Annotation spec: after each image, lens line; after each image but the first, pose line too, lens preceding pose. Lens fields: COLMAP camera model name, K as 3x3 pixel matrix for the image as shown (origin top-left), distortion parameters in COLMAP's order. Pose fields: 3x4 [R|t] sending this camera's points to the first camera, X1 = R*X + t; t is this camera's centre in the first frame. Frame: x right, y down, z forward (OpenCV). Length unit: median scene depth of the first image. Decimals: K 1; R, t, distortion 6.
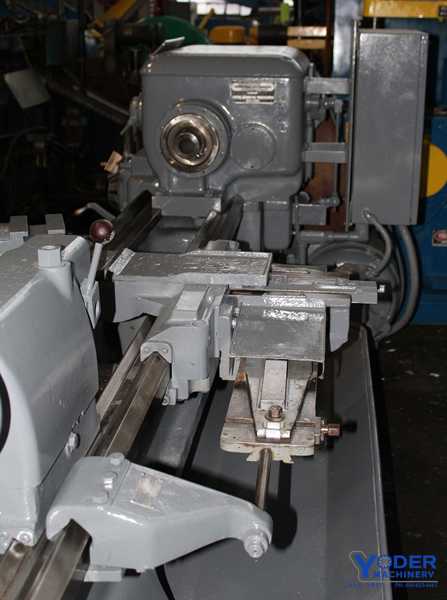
lens RADIAL K [[928.5, 0, 224.9], [0, 928.5, 298.9], [0, 0, 1]] dist [-0.056310, 0.000000]
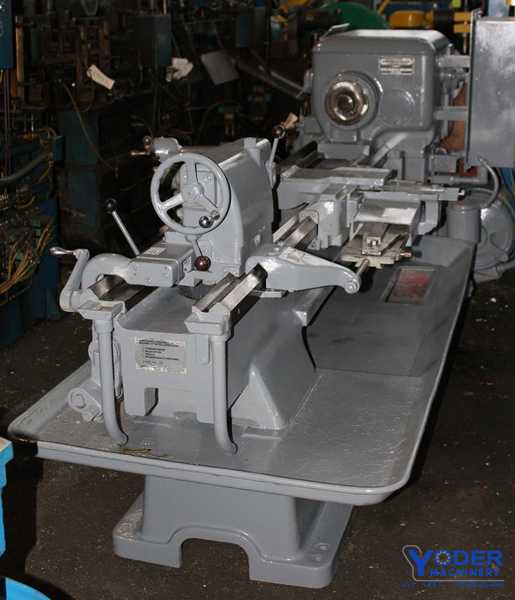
lens RADIAL K [[925.9, 0, 257.0], [0, 925.9, 301.2], [0, 0, 1]] dist [-0.093374, 0.000000]
pose [[0.987364, 0.037300, -0.154018, 0.046326], [-0.034159, 0.999152, 0.022992, 0.084953], [0.154745, -0.017440, 0.987801, -0.315325]]
